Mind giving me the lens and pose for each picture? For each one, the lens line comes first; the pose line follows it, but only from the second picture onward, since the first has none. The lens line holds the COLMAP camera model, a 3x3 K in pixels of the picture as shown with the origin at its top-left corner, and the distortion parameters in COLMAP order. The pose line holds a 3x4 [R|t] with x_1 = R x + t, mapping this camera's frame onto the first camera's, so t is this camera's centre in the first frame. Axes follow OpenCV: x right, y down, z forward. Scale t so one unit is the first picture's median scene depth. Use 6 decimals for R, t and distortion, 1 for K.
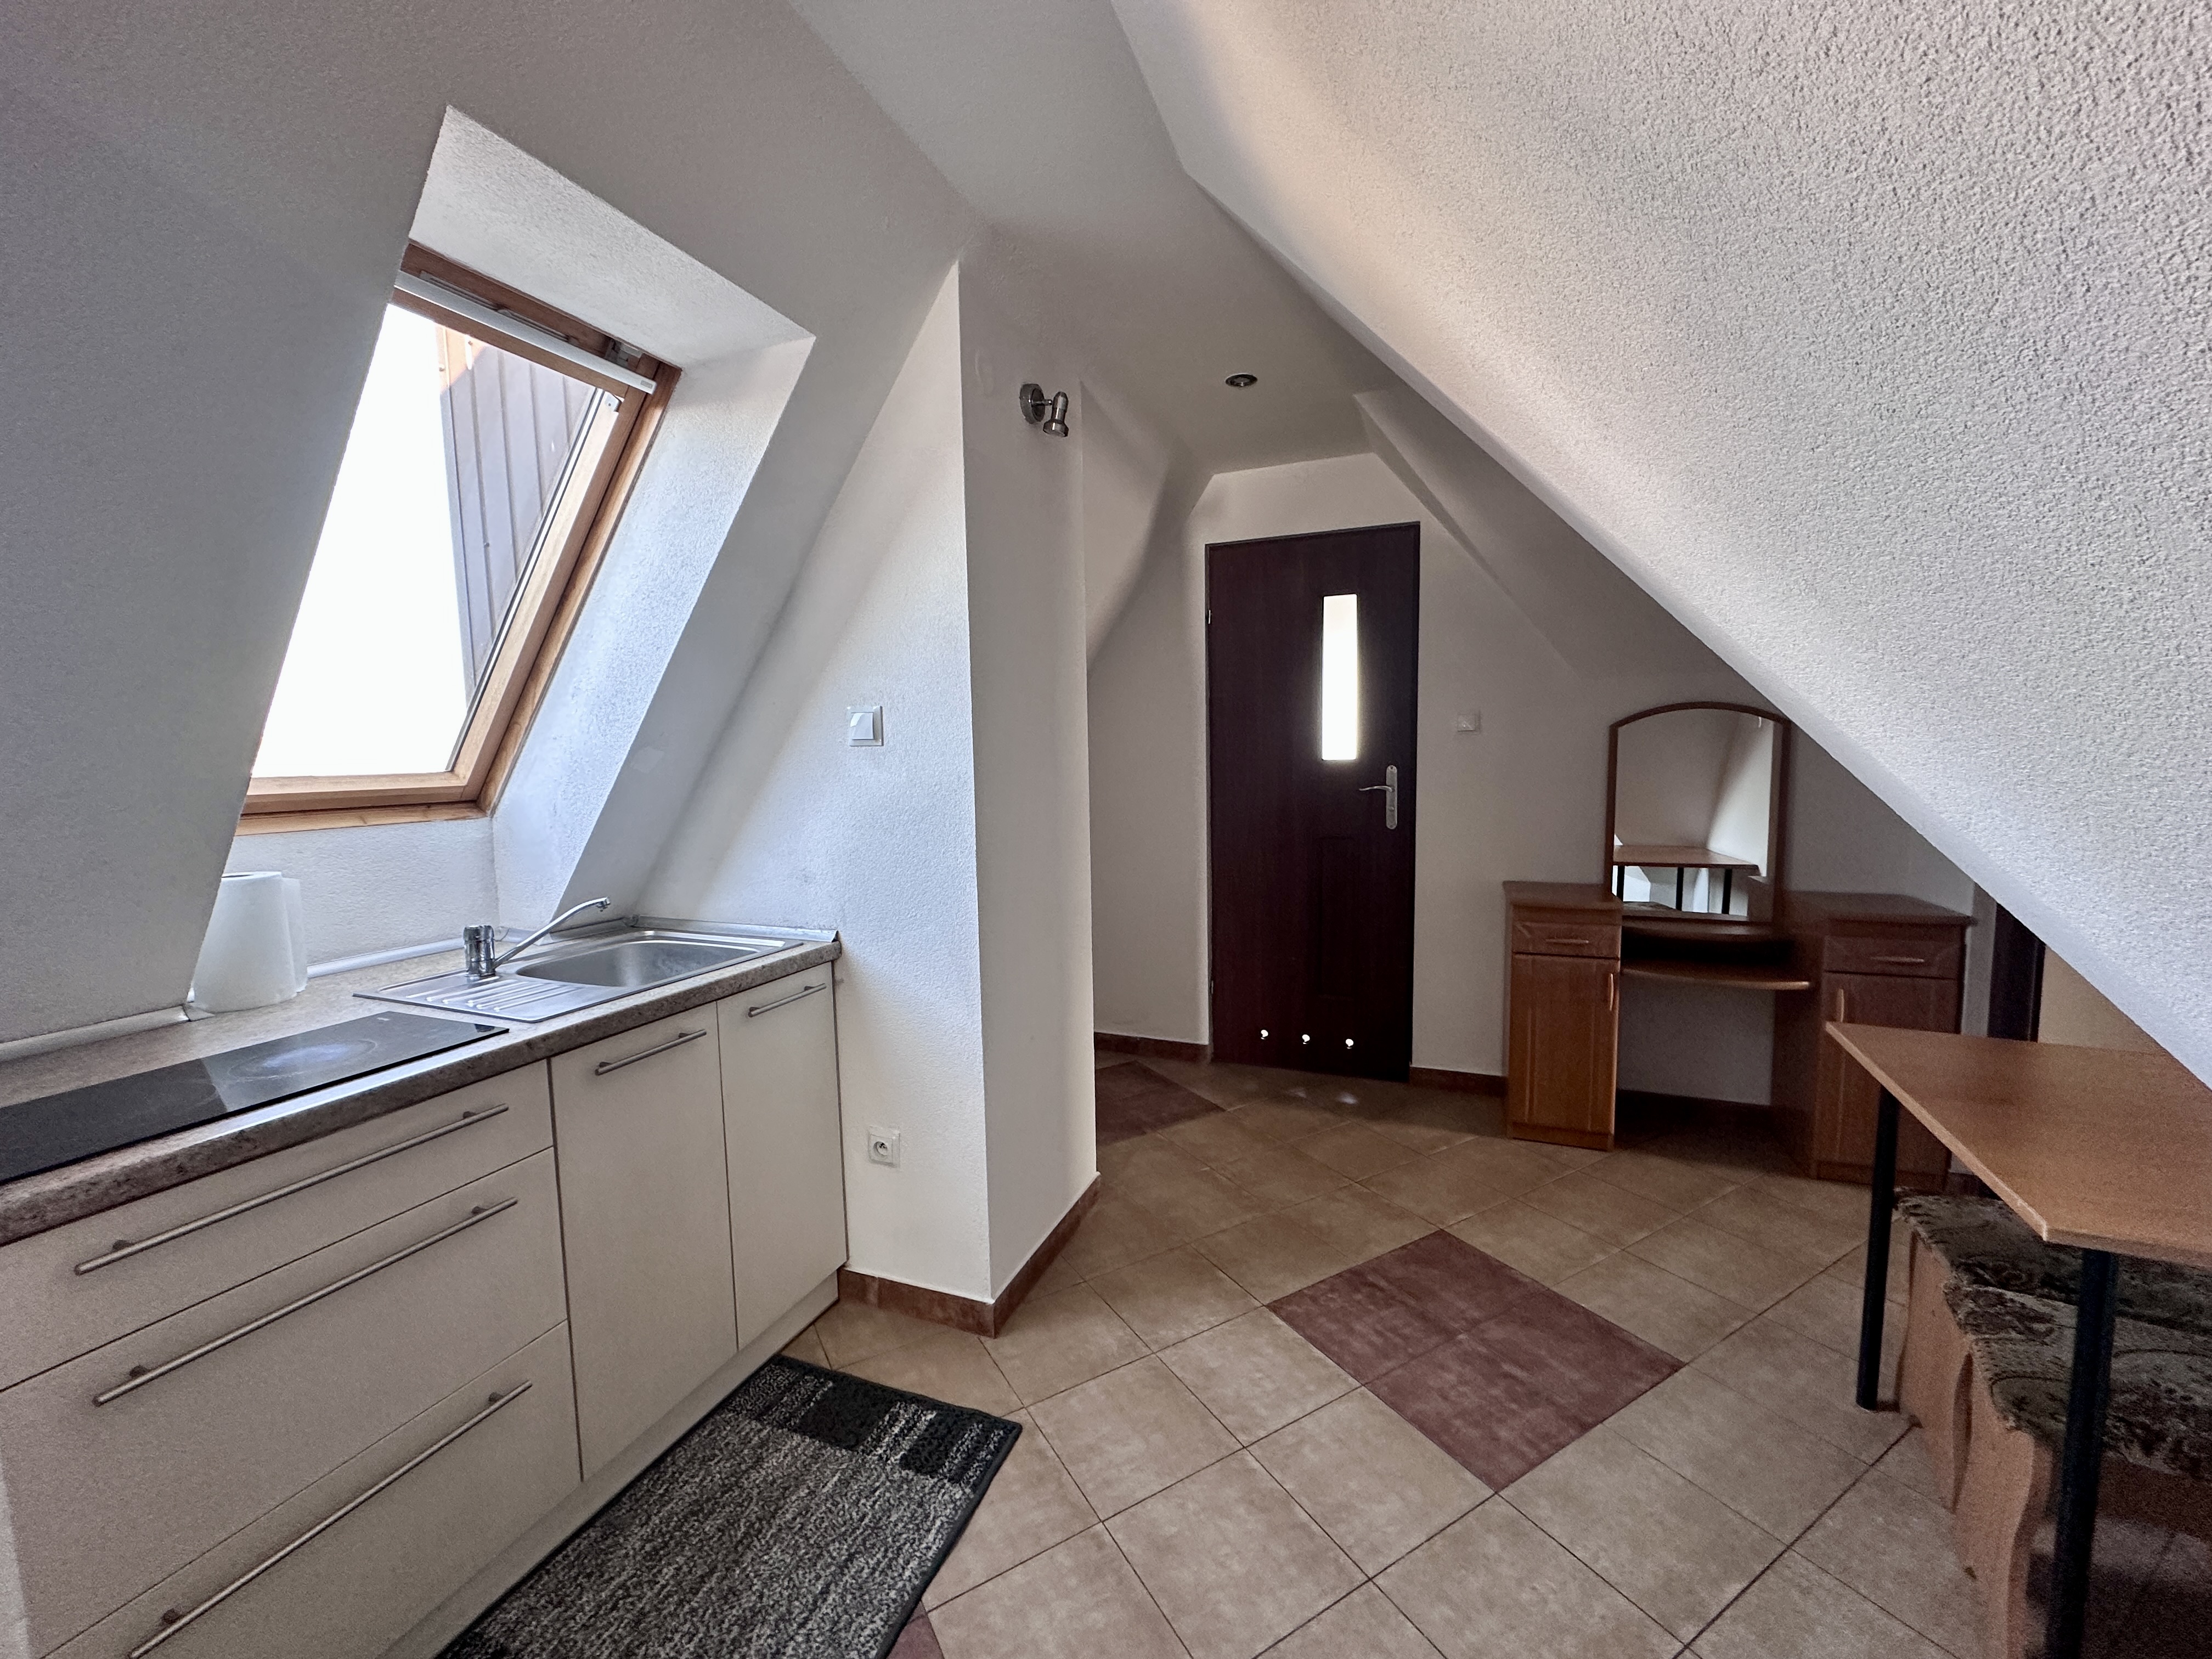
lens RADIAL K [[885.0, 0, 1106.0], [0, 885.0, 829.5], [0, 0, 1]] dist [0.000036, 0.000017]
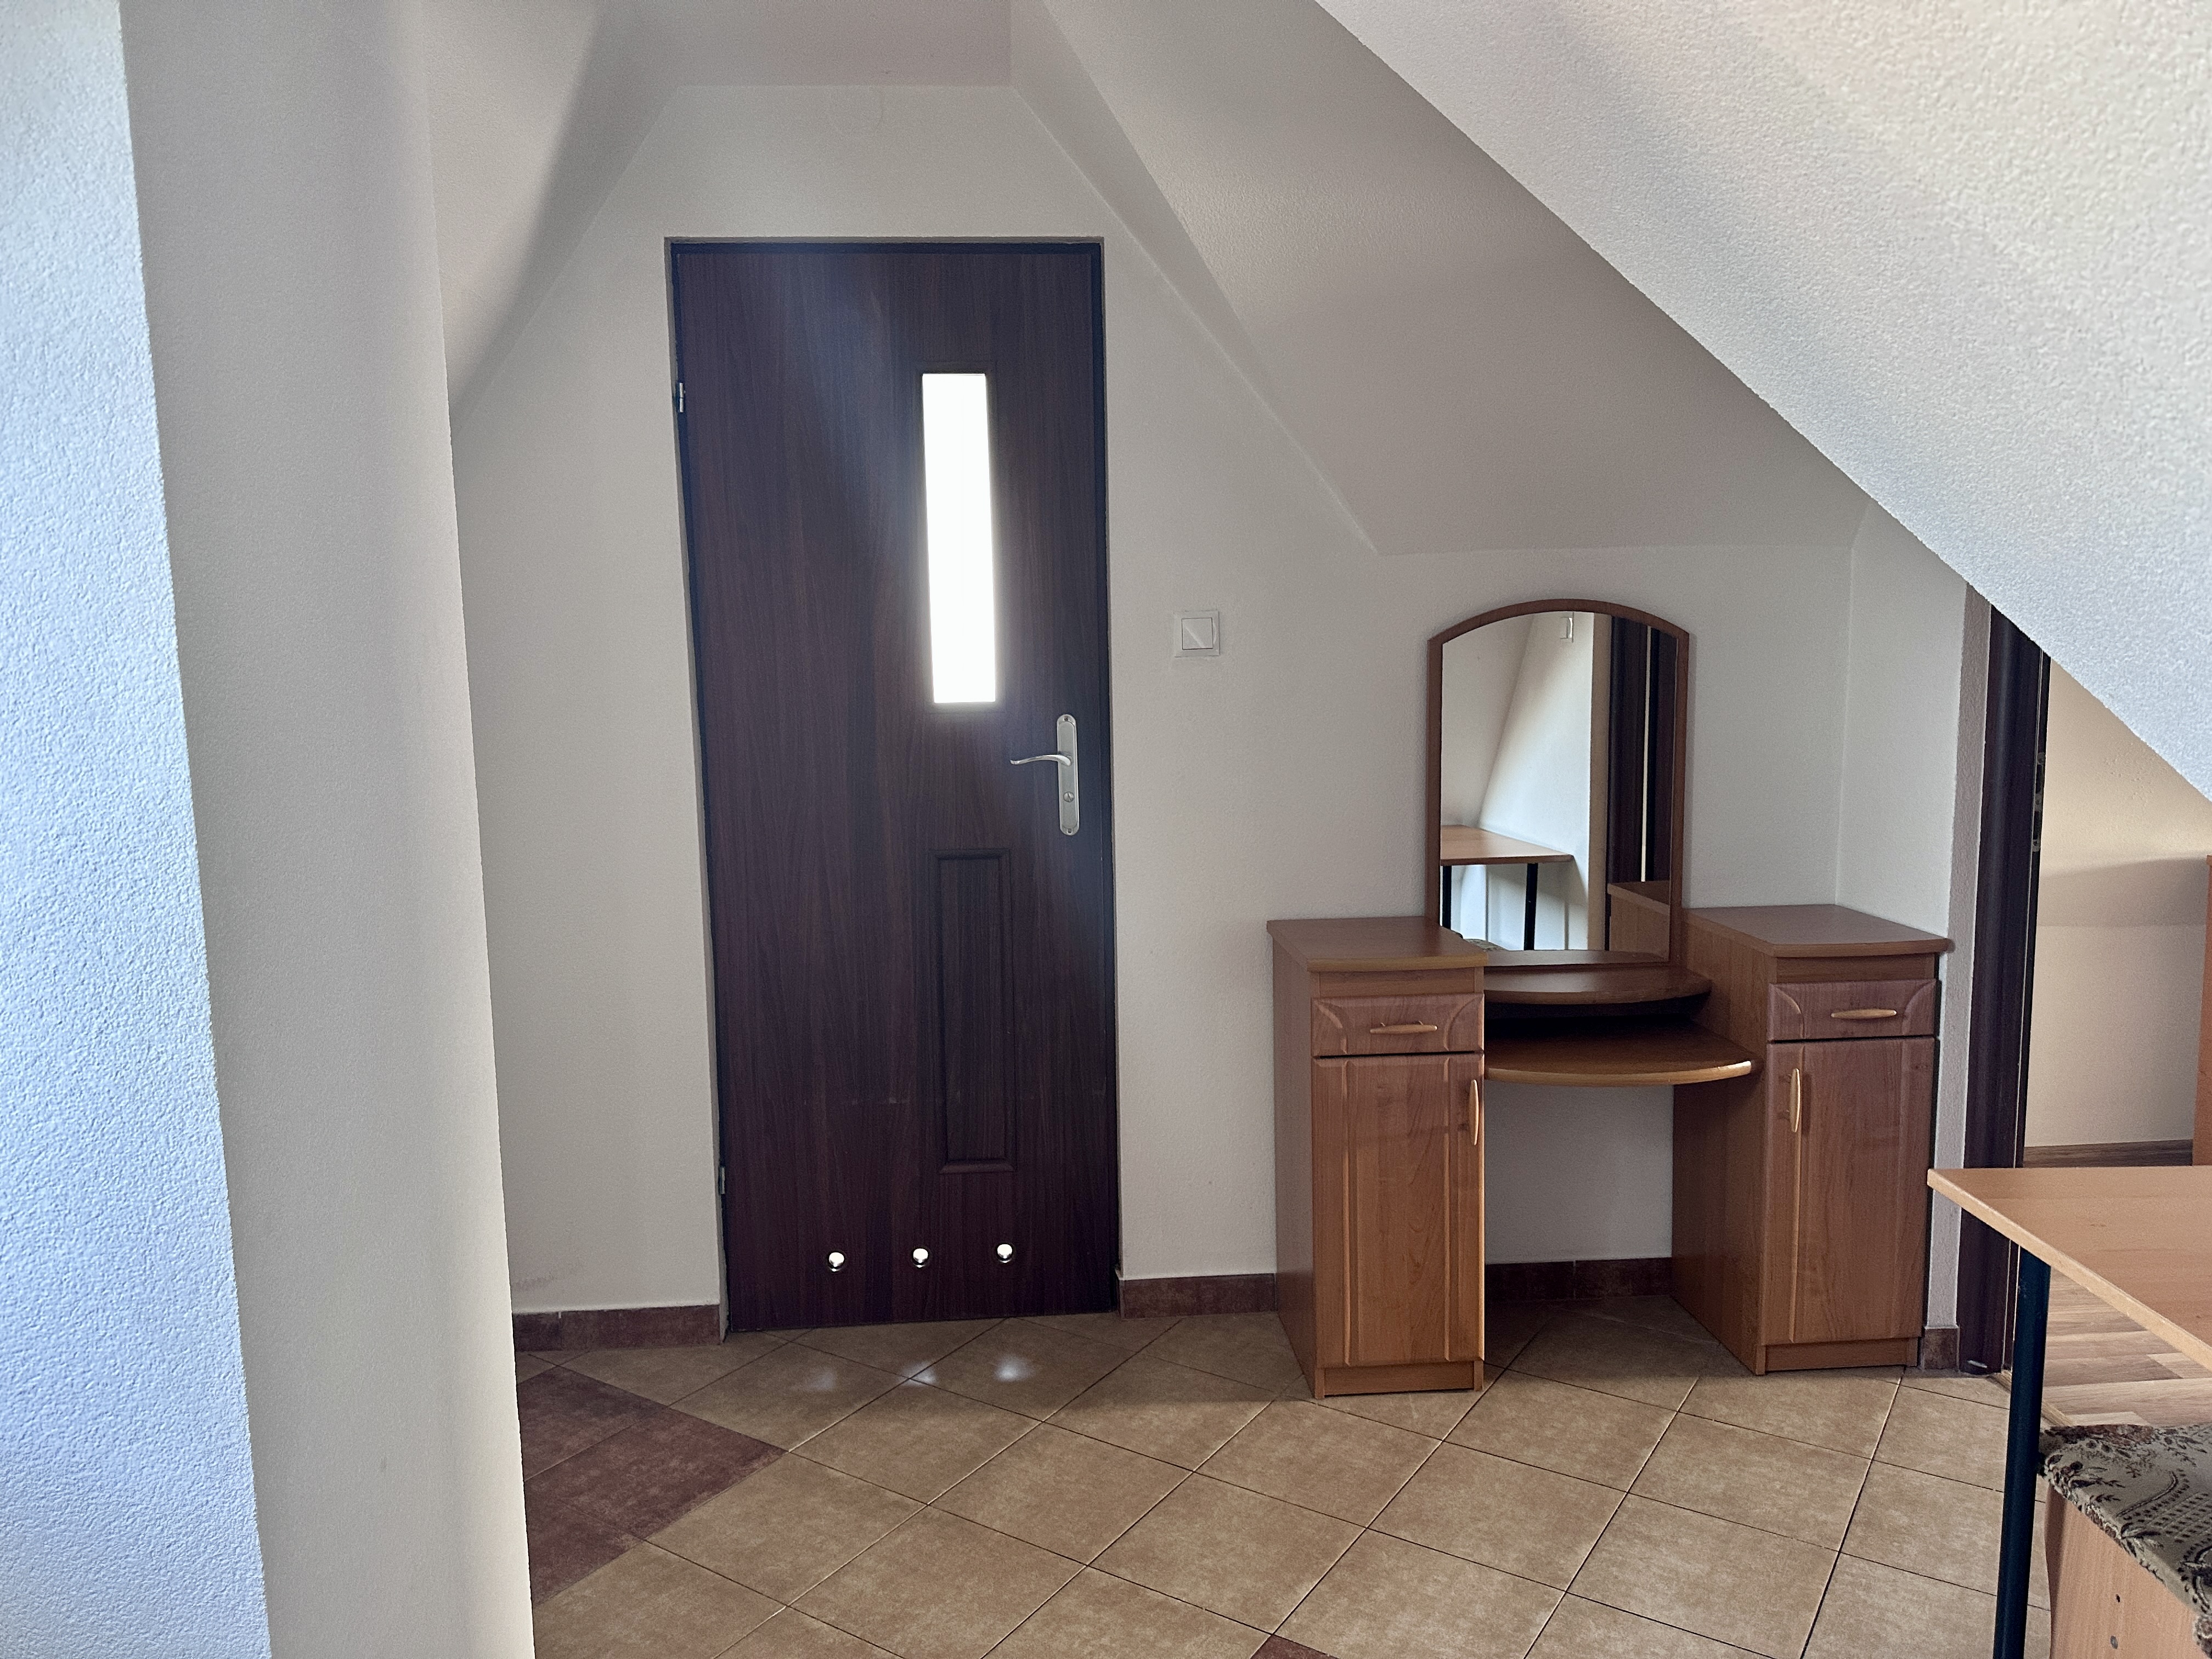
lens RADIAL K [[1551.1, 0, 1106.0], [0, 1551.1, 829.5], [0, 0, 1]] dist [0.041625, -0.046280]
pose [[0.899210, -0.051475, 0.434478, -0.060621], [0.042203, 0.998629, 0.030969, -0.035091], [-0.435476, -0.009511, 0.900150, 0.190100]]
